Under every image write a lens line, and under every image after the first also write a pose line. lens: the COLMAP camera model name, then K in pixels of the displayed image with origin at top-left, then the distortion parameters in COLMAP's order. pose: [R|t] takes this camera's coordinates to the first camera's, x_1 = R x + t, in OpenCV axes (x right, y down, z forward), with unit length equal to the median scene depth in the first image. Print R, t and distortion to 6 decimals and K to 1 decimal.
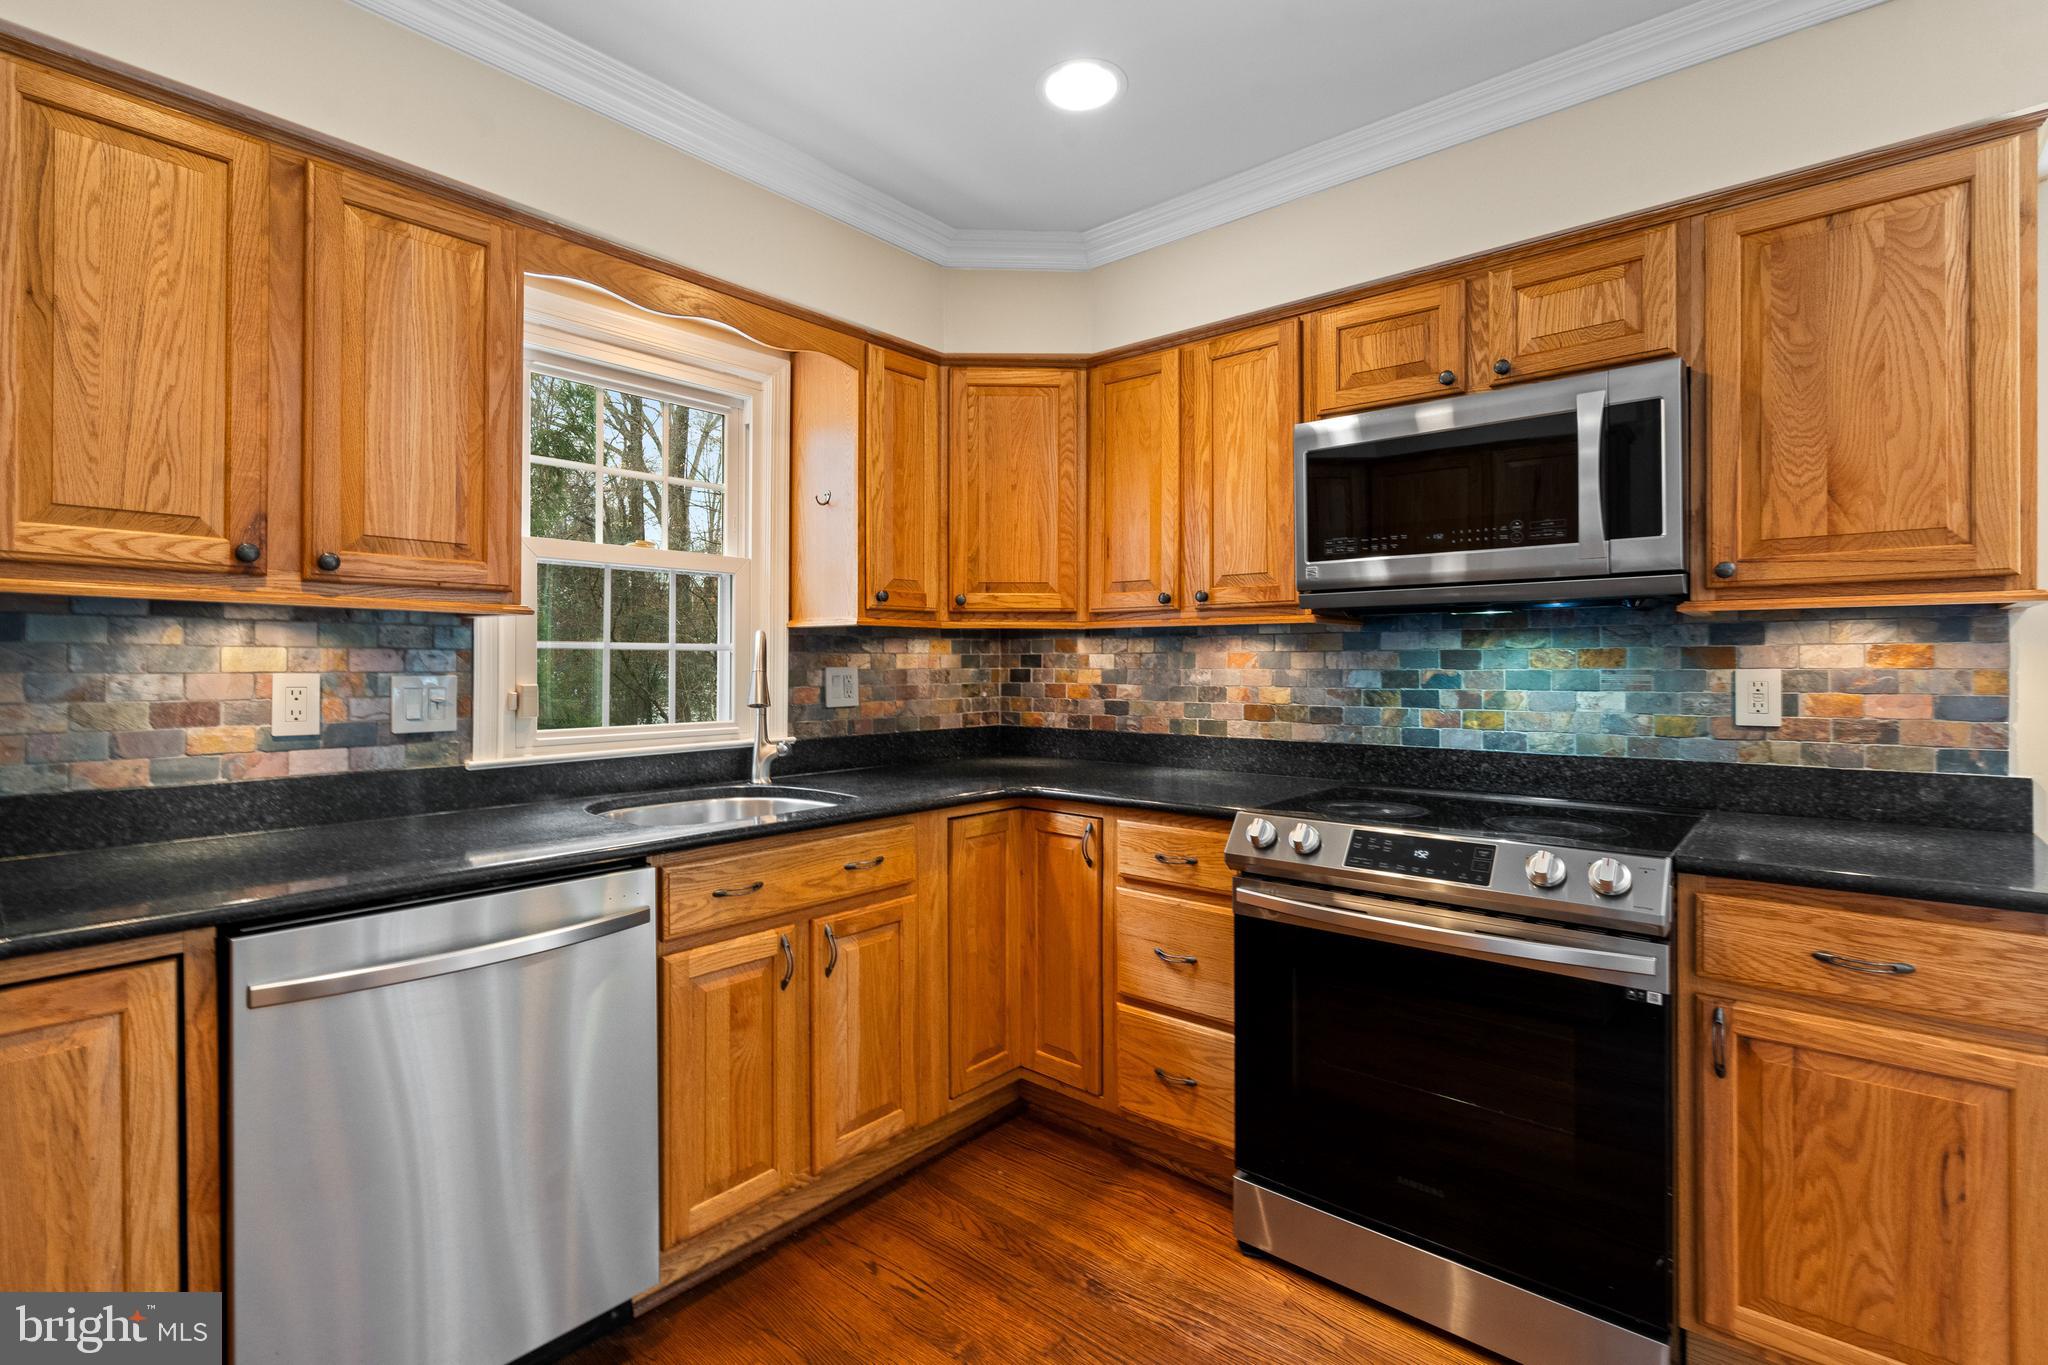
lens RADIAL K [[945.8, 0, 1014.1], [0, 945.8, 663.3], [0, 0, 1]] dist [-0.002754, 0.000846]
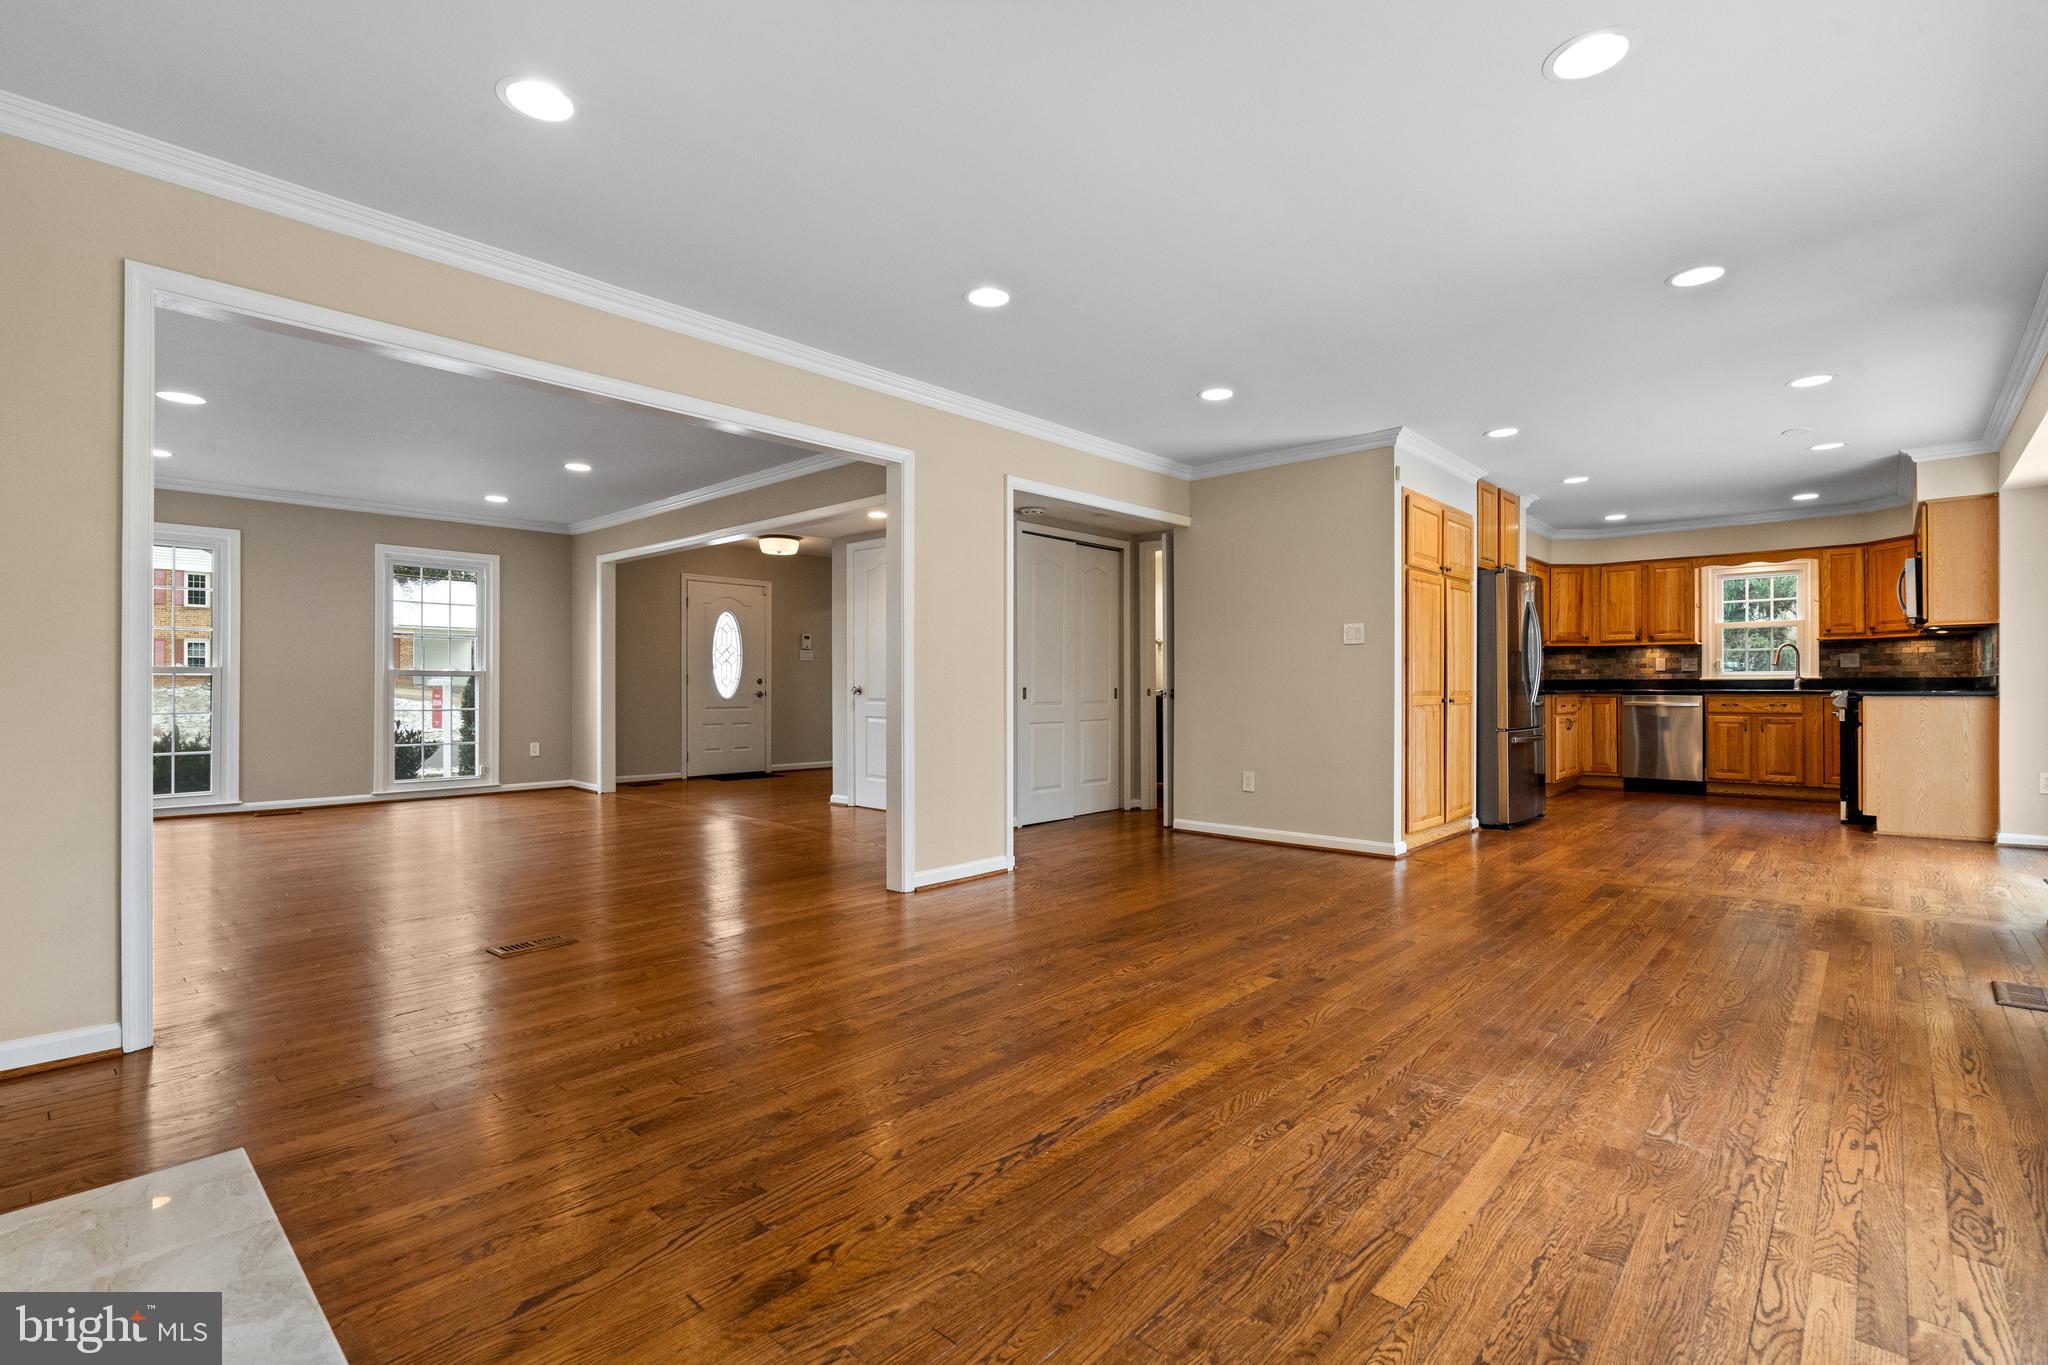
lens RADIAL K [[931.1, 0, 1015.8], [0, 931.1, 684.7], [0, 0, 1]] dist [-0.005522, -0.000357]
pose [[-0.037994, -0.001607, -0.999277, 3.821336], [0.004353, 0.999989, -0.001773, 0.130509], [0.999268, -0.004417, -0.037987, -1.976678]]
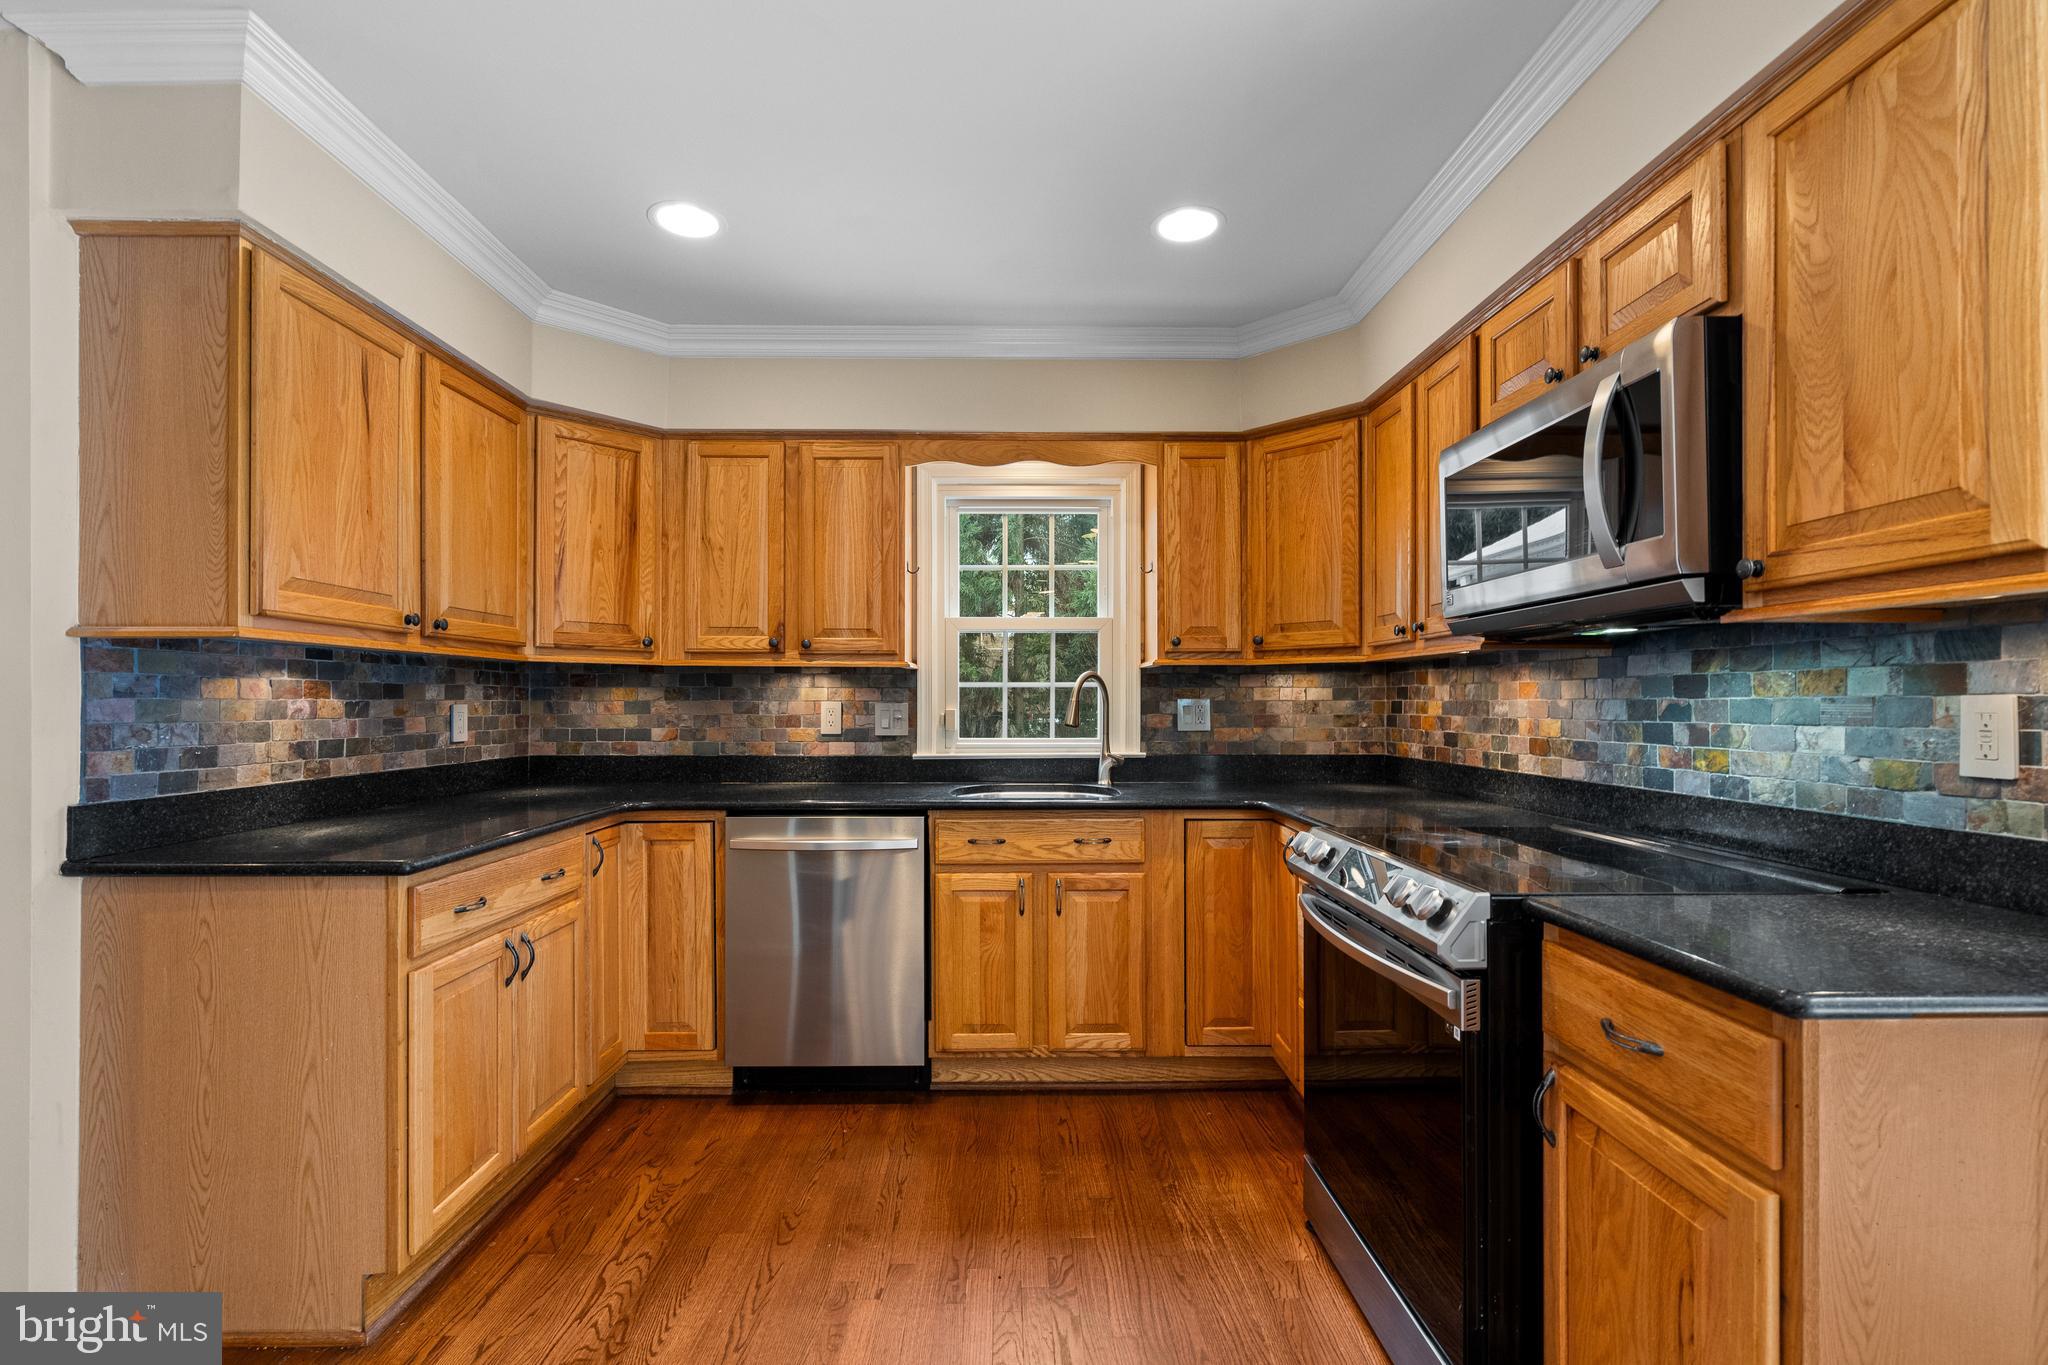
lens RADIAL K [[929.9, 0, 1014.1], [0, 929.9, 703.4], [0, 0, 1]] dist [-0.003193, 0.000004]
pose [[0.666212, 0.000985, -0.745762, 0.809911], [0.001536, 0.999995, 0.002693, 0.009414], [0.745761, -0.002940, 0.666207, 0.022199]]
